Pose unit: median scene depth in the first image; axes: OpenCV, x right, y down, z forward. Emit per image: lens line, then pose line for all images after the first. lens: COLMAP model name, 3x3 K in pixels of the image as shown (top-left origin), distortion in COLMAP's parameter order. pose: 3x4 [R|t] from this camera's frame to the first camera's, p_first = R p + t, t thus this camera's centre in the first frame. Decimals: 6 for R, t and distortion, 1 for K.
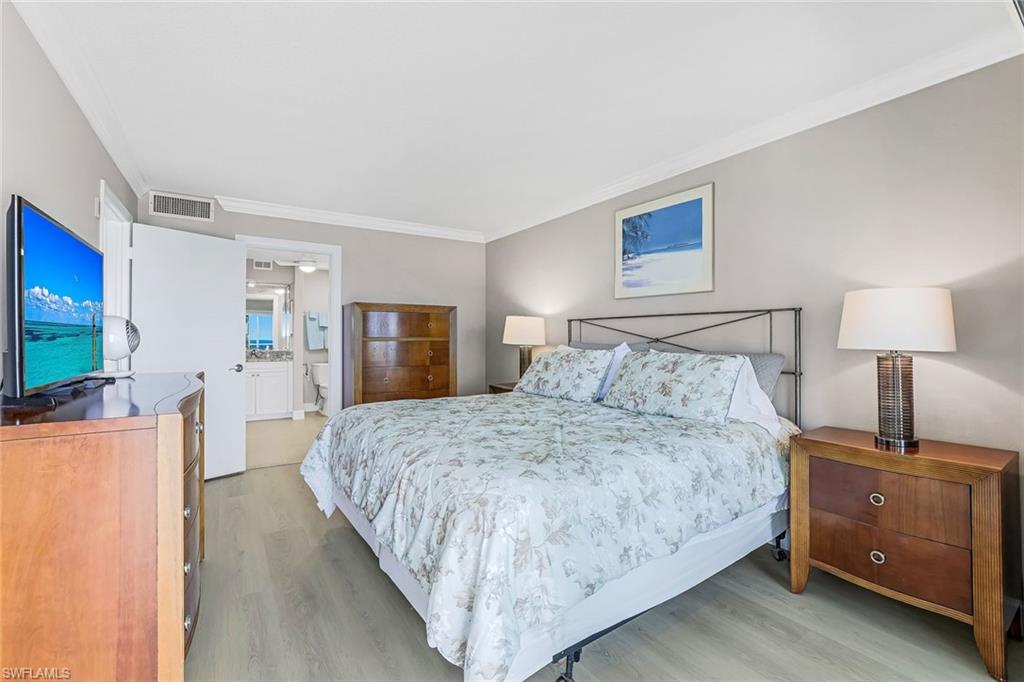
lens RADIAL K [[450.2, 0, 514.5], [0, 450.2, 336.5], [0, 0, 1]] dist [-0.052761, 0.023649]
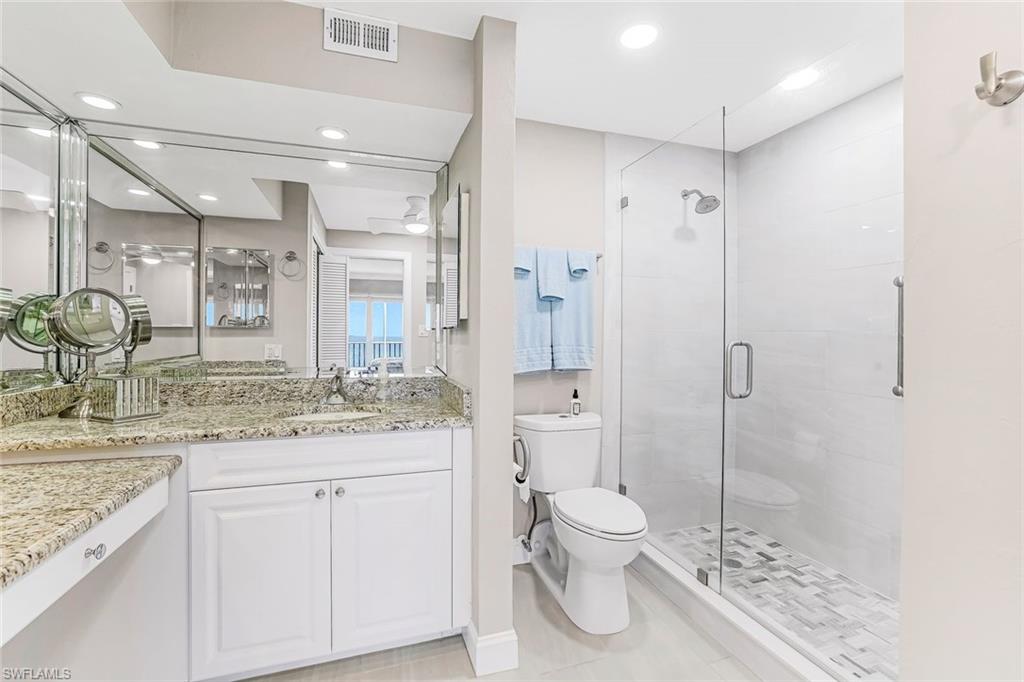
lens RADIAL K [[450.2, 0, 514.5], [0, 450.2, 336.5], [0, 0, 1]] dist [-0.052761, 0.023649]
pose [[0.966687, -0.000183, -0.255962, -0.258587], [-0.000293, 0.999998, -0.001824, 0.003567], [0.255961, 0.001839, 0.966685, 0.480949]]
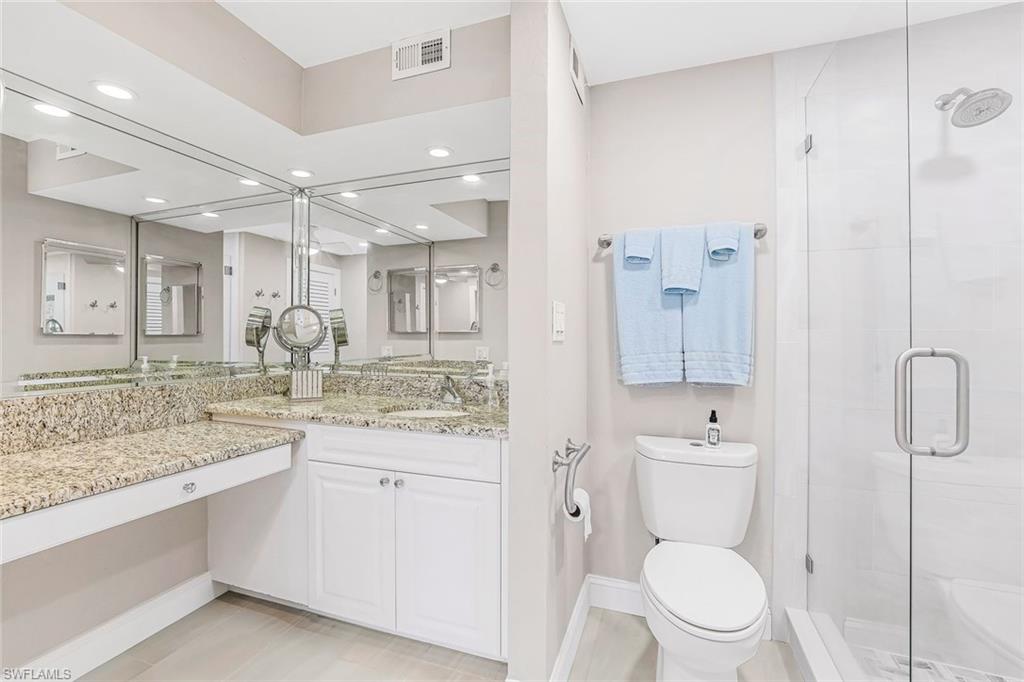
lens RADIAL K [[450.2, 0, 514.5], [0, 450.2, 336.5], [0, 0, 1]] dist [-0.052761, 0.023649]
pose [[0.604612, -0.005862, -0.796499, -0.201091], [-0.001743, 0.999961, -0.008682, 0.003506], [0.796518, 0.006638, 0.604578, 0.543311]]
